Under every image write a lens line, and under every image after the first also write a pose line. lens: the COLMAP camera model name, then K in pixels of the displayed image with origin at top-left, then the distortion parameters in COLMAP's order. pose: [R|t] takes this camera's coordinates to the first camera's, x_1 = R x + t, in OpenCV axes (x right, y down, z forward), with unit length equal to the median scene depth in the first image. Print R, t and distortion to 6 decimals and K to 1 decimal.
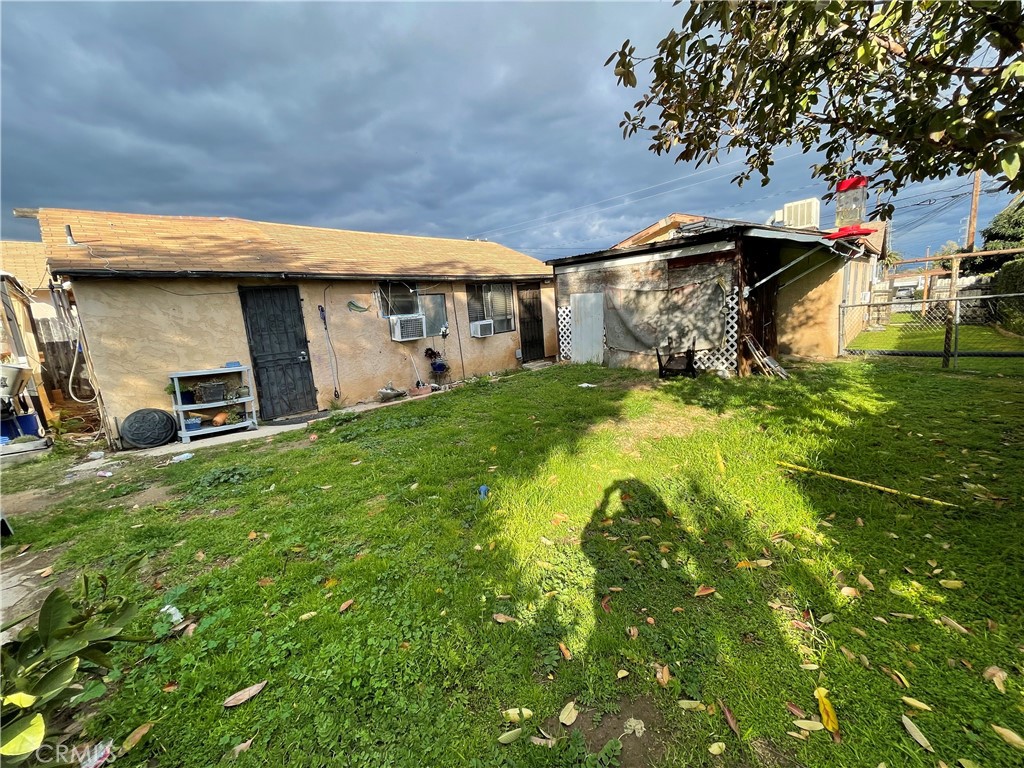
lens RADIAL K [[414.3, 0, 506.3], [0, 414.3, 384.8], [0, 0, 1]] dist [-0.000363, -0.000567]
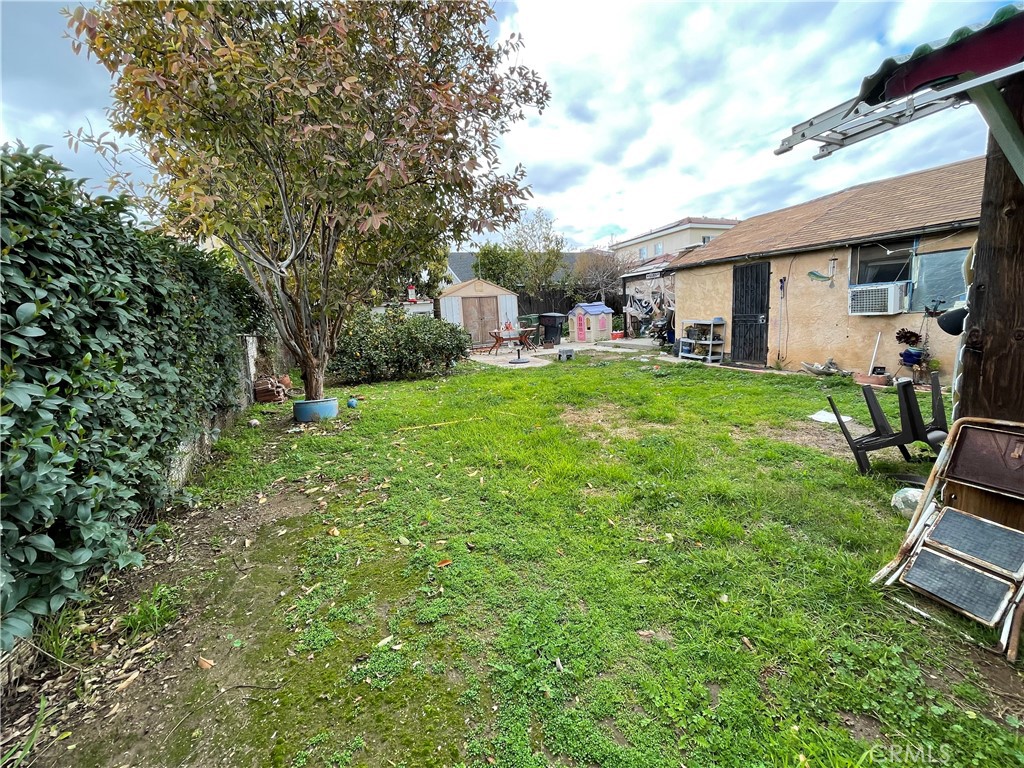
lens RADIAL K [[414.3, 0, 506.3], [0, 414.3, 384.8], [0, 0, 1]] dist [-0.000363, -0.000567]
pose [[-0.409699, 0.252818, -0.876487, 1.060831], [-0.071208, 0.949033, 0.307028, -0.232736], [0.909437, 0.188202, -0.370815, 0.897512]]
